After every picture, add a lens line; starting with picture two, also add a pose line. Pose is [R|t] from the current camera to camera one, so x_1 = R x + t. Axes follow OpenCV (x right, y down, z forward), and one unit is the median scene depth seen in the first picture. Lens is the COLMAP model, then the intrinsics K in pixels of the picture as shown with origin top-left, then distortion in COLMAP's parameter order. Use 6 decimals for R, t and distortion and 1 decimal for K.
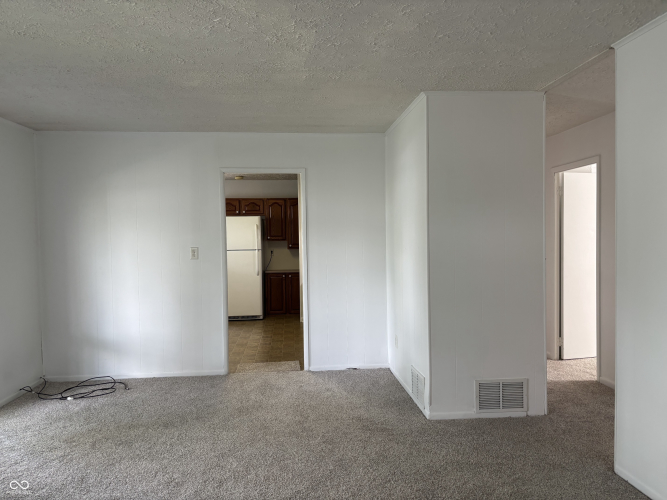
lens RADIAL K [[502.1, 0, 329.6], [0, 502.1, 253.5], [0, 0, 1]] dist [0.046823, -0.041863]
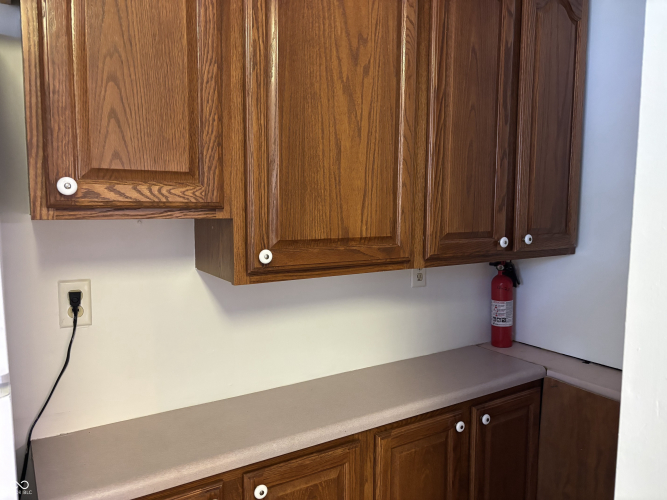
lens RADIAL K [[511.4, 0, 333.5], [0, 511.4, 250.0], [0, 0, 1]] dist [-0.001148, -0.001536]
pose [[0.882158, -0.027525, 0.470148, -0.122316], [-0.003481, 0.997882, 0.064954, -0.025451], [-0.470940, -0.058936, 0.880194, 0.885702]]
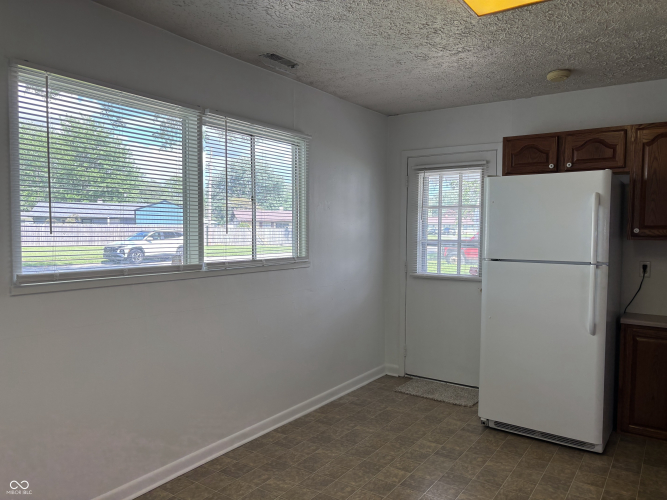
lens RADIAL K [[502.1, 0, 329.6], [0, 502.1, 253.5], [0, 0, 1]] dist [0.046823, -0.041863]
pose [[0.770343, 0.053140, -0.635412, -0.057058], [-0.034136, 0.998529, 0.042122, -0.022622], [0.636716, -0.010758, 0.771024, 0.572882]]
